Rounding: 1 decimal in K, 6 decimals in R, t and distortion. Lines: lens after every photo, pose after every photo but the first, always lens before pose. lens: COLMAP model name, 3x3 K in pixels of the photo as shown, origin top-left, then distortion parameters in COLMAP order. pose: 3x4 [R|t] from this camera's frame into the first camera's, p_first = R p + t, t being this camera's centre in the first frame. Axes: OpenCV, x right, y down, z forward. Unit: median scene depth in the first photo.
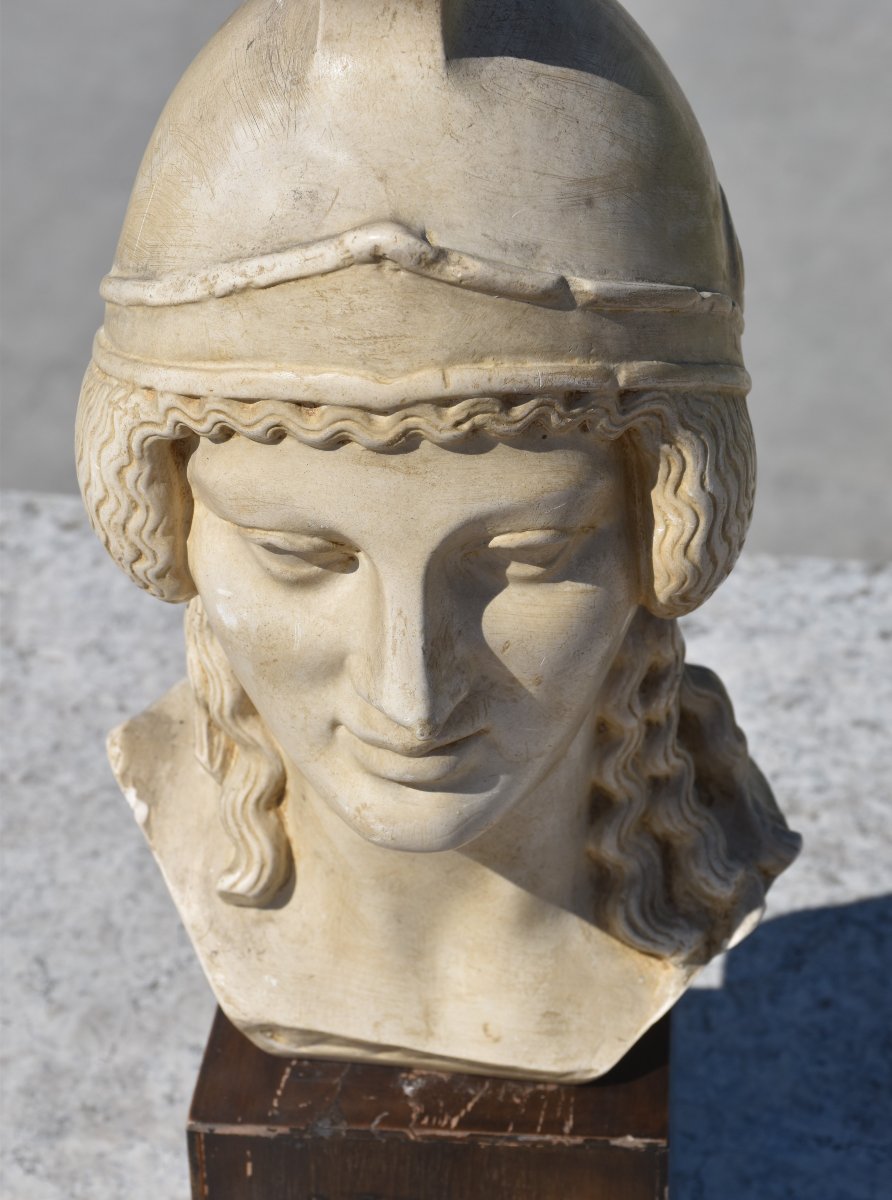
lens RADIAL K [[2858.7, 0, 441.5], [0, 2858.7, 676.3], [0, 0, 1]] dist [0.351806, 0.000000]
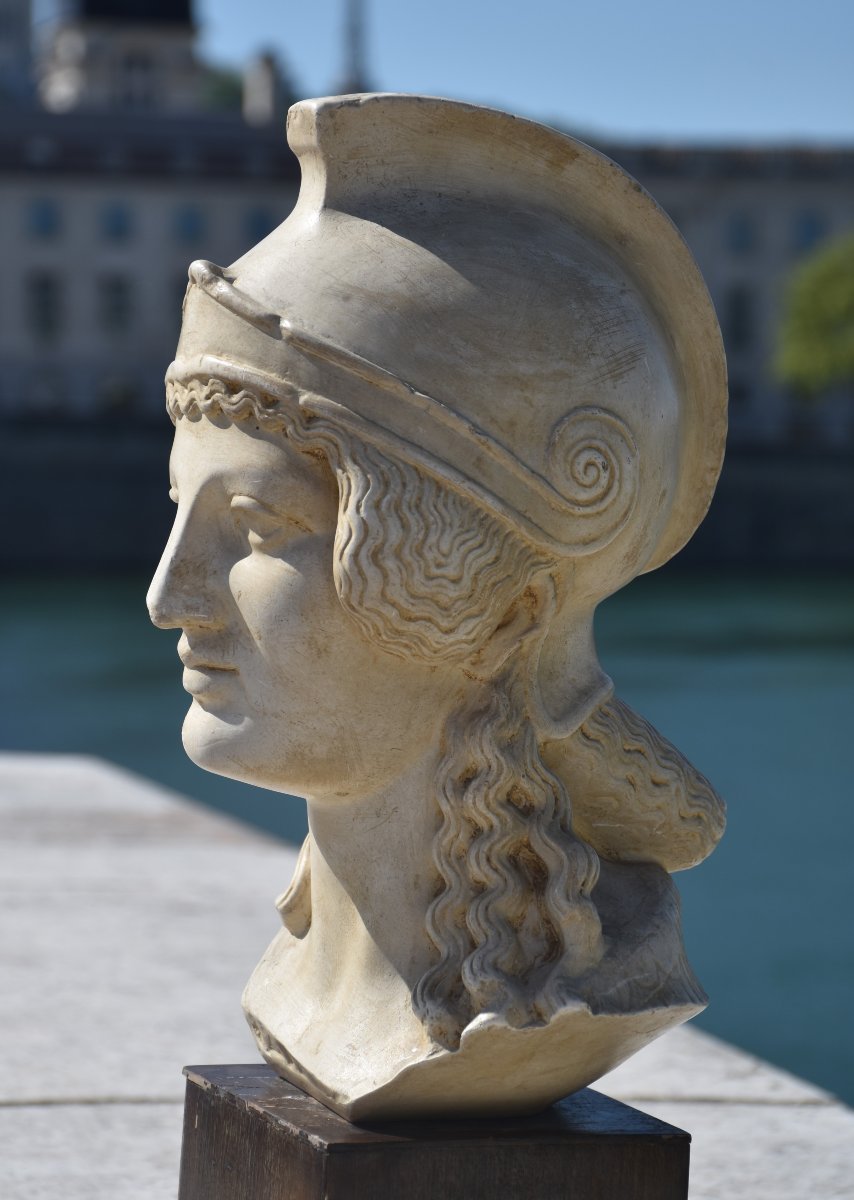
lens RADIAL K [[3713.1, 0, 426.1], [0, 3713.1, 601.8], [0, 0, 1]] dist [0.533149, 0.000000]
pose [[0.495260, 0.106534, -0.862188, 1.631566], [-0.535812, 0.818664, -0.206626, 0.318411], [0.683829, 0.564305, 0.462534, 0.204974]]
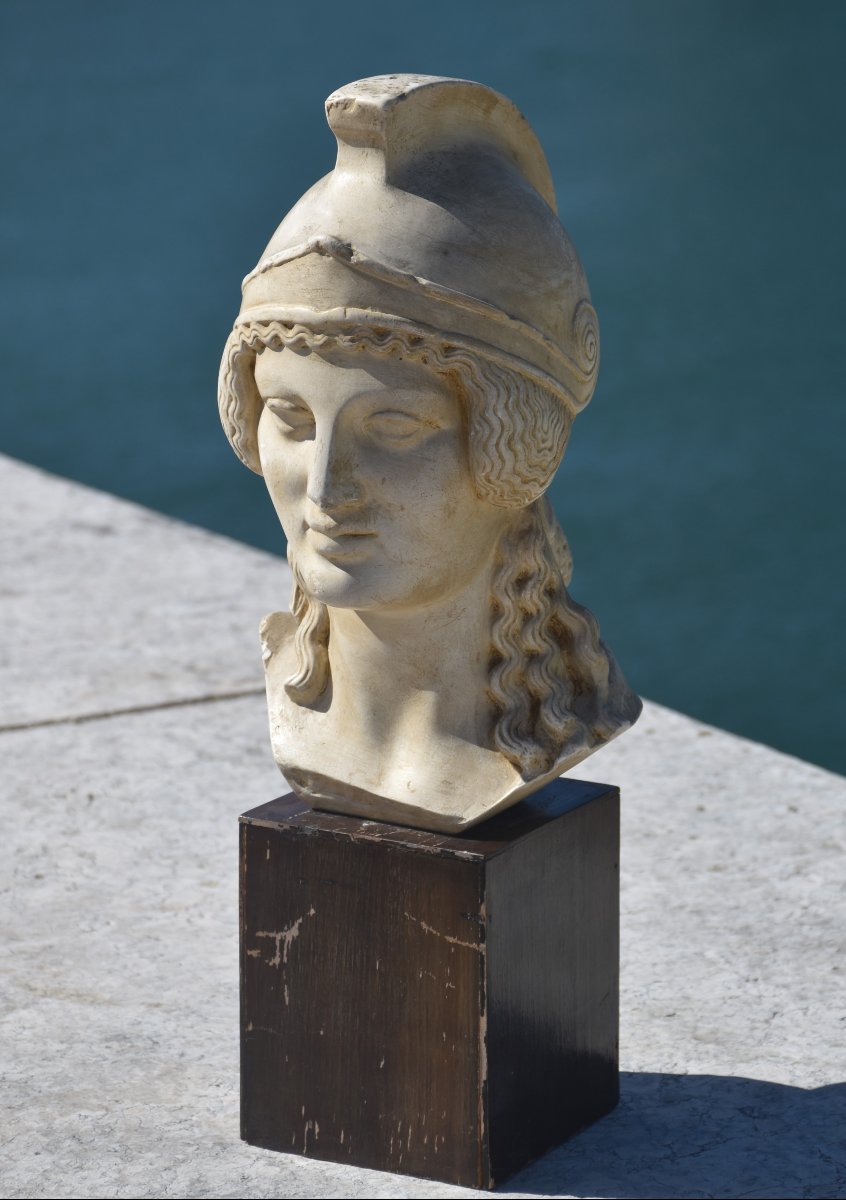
lens RADIAL K [[4581.2, 0, 426.0], [0, 4581.2, 599.6], [0, 0, 1]] dist [0.680491, 0.000000]
pose [[0.915765, 0.119650, -0.383483, 1.207463], [-0.241053, 0.927320, -0.286308, 0.914006], [0.321354, 0.354630, 0.878048, -1.617539]]
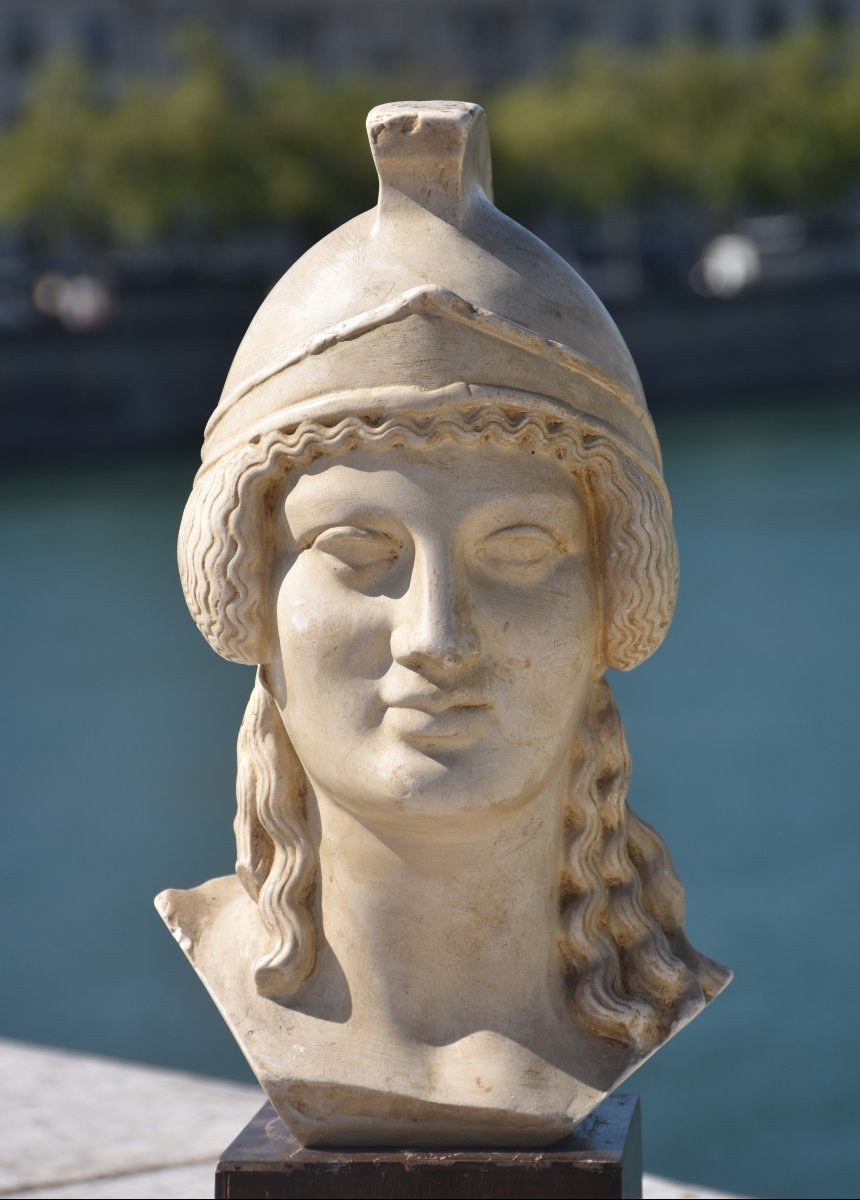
lens RADIAL K [[4848.8, 0, 474.8], [0, 4848.8, 524.5], [0, 0, 1]] dist [0.904171, 0.000000]
pose [[0.997163, 0.013066, 0.074129, -0.163410], [0.026711, 0.859299, -0.510775, 1.121243], [-0.070373, 0.511307, 0.856512, -1.010940]]
